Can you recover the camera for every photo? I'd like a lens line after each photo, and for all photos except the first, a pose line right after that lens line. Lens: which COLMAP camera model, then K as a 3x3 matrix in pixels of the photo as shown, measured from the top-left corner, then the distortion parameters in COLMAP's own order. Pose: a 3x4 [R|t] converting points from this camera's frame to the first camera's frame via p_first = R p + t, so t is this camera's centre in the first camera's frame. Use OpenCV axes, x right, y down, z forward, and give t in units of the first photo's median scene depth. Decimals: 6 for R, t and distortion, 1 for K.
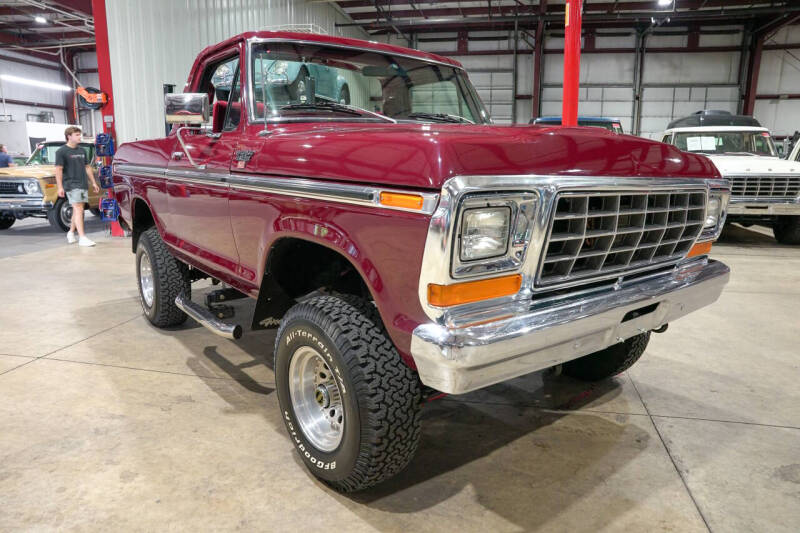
lens RADIAL K [[547.7, 0, 402.8], [0, 547.7, 266.6], [0, 0, 1]] dist [-0.138543, 0.107962]
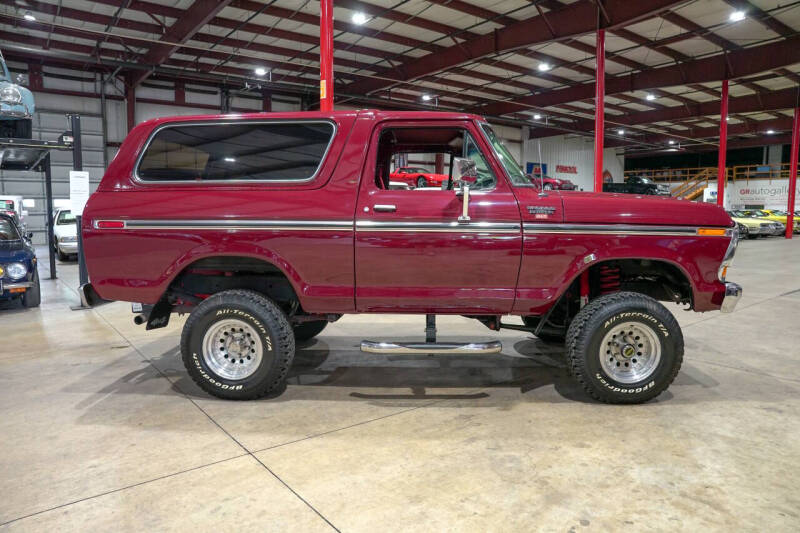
lens RADIAL K [[547.7, 0, 400.5], [0, 547.7, 267.7], [0, 0, 1]] dist [-0.138543, 0.107962]
pose [[0.645888, -0.085684, 0.758609, -0.197195], [0.149572, 0.988627, -0.015683, -0.010547], [-0.748637, 0.123596, 0.651358, 0.043963]]
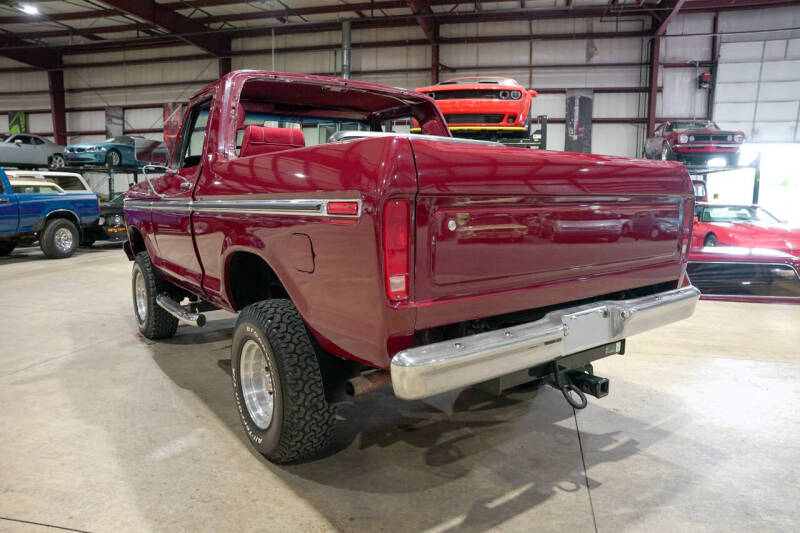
lens RADIAL K [[547.7, 0, 402.5], [0, 547.7, 266.8], [0, 0, 1]] dist [-0.138543, 0.107962]
pose [[-0.999460, -0.019724, 0.026298, -0.058745], [-0.010285, 0.947450, 0.319738, -0.072073], [-0.031223, 0.319295, -0.947141, 0.375359]]
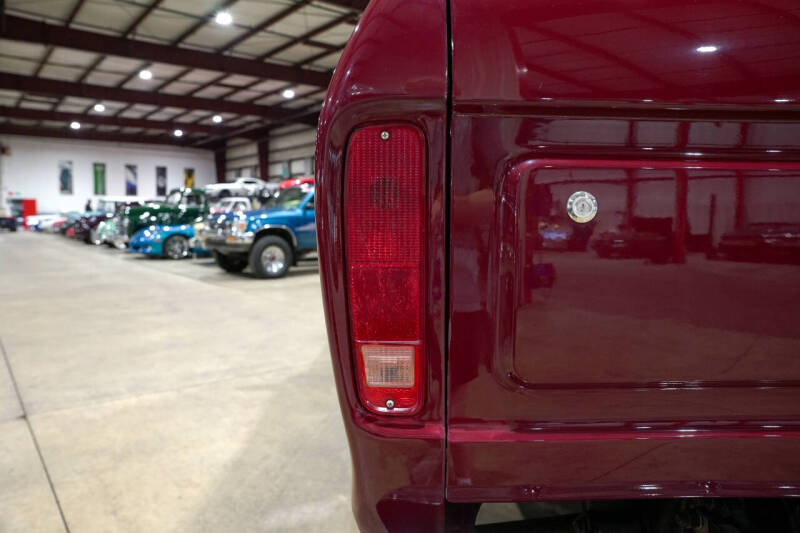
lens RADIAL K [[547.7, 0, 397.9], [0, 547.7, 273.5], [0, 0, 1]] dist [-0.138543, 0.107962]
pose [[-0.783359, -0.081001, 0.616269, -0.073380], [0.102059, 0.961254, 0.256076, -0.055150], [-0.613134, 0.263495, -0.744740, 0.317705]]
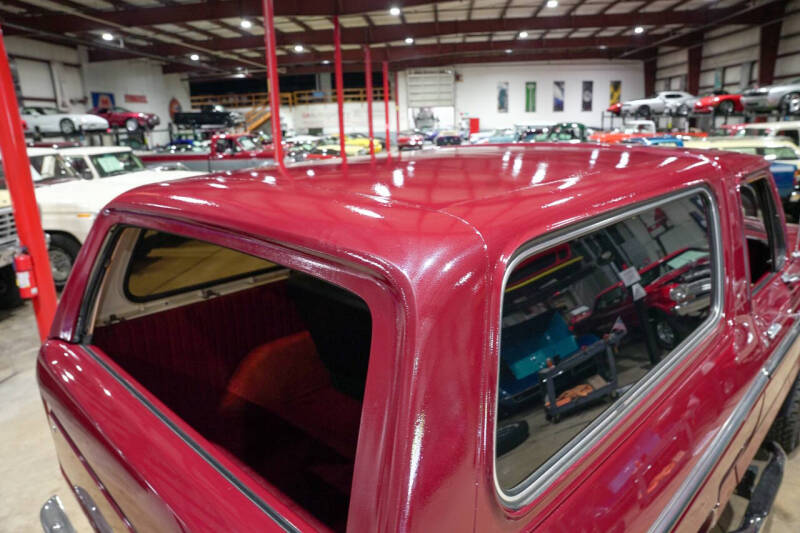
lens RADIAL K [[547.7, 0, 401.0], [0, 547.7, 267.6], [0, 0, 1]] dist [-0.138543, 0.107962]
pose [[-0.122369, -0.260192, 0.957771, -0.153411], [0.221280, 0.933580, 0.281892, -0.088917], [-0.967502, 0.246431, -0.056666, 0.231664]]
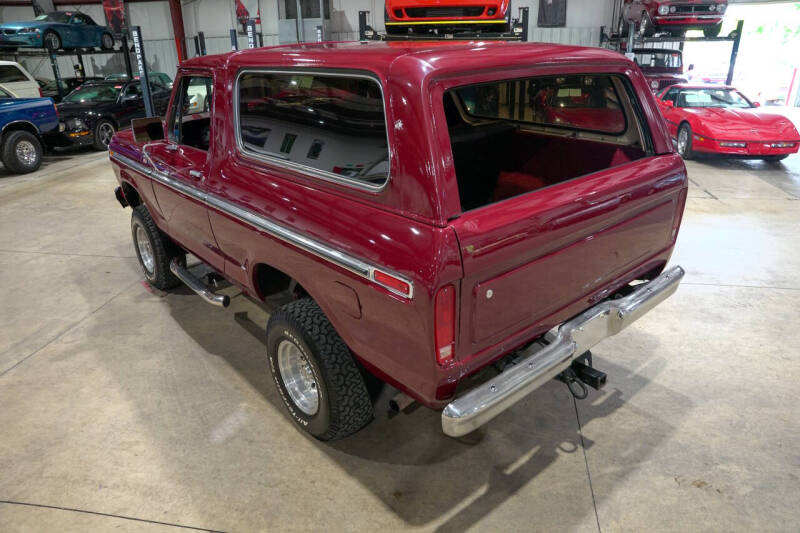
lens RADIAL K [[547.7, 0, 402.6], [0, 547.7, 266.0], [0, 0, 1]] dist [-0.138543, 0.107962]
pose [[-0.999077, 0.027945, -0.032629, -0.045722], [0.005287, 0.833729, 0.552149, -0.108590], [0.042634, 0.551467, -0.833107, 0.369872]]
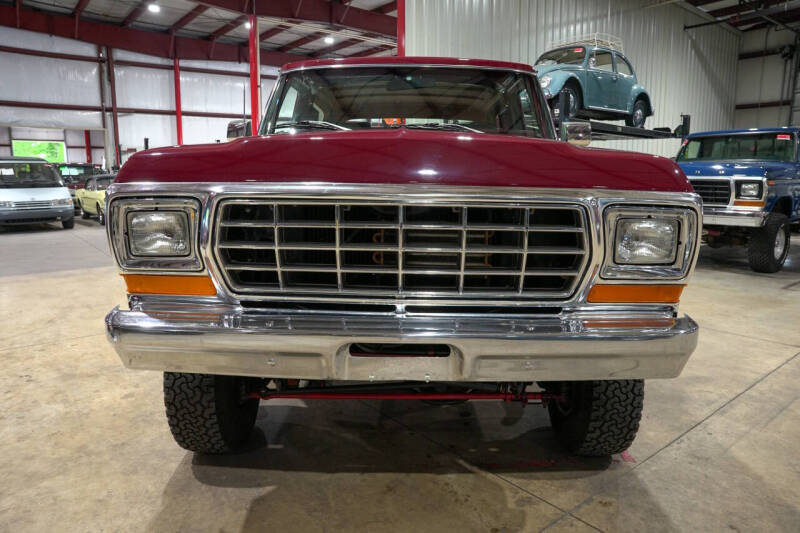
lens RADIAL K [[547.7, 0, 403.6], [0, 547.7, 265.3], [0, 0, 1]] dist [-0.138543, 0.107962]
pose [[0.772748, 0.098774, -0.626980, 0.097718], [-0.118379, 0.992913, 0.010520, -0.005441], [0.623576, 0.066092, 0.778964, 0.036244]]
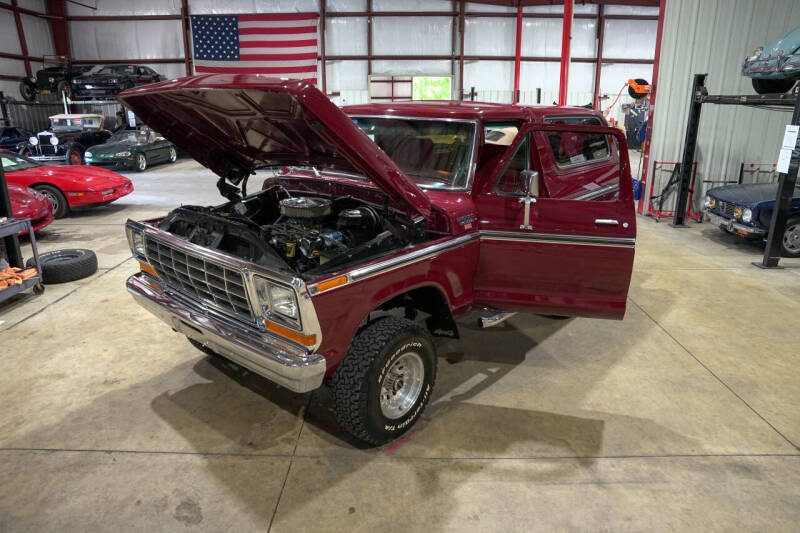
lens RADIAL K [[547.7, 0, 403.1], [0, 547.7, 264.6], [0, 0, 1]] dist [-0.138543, 0.107962]
pose [[0.193502, 0.278835, -0.940643, 0.202409], [-0.191111, 0.951110, 0.242624, -0.059486], [0.962306, 0.132819, 0.237330, 0.122604]]
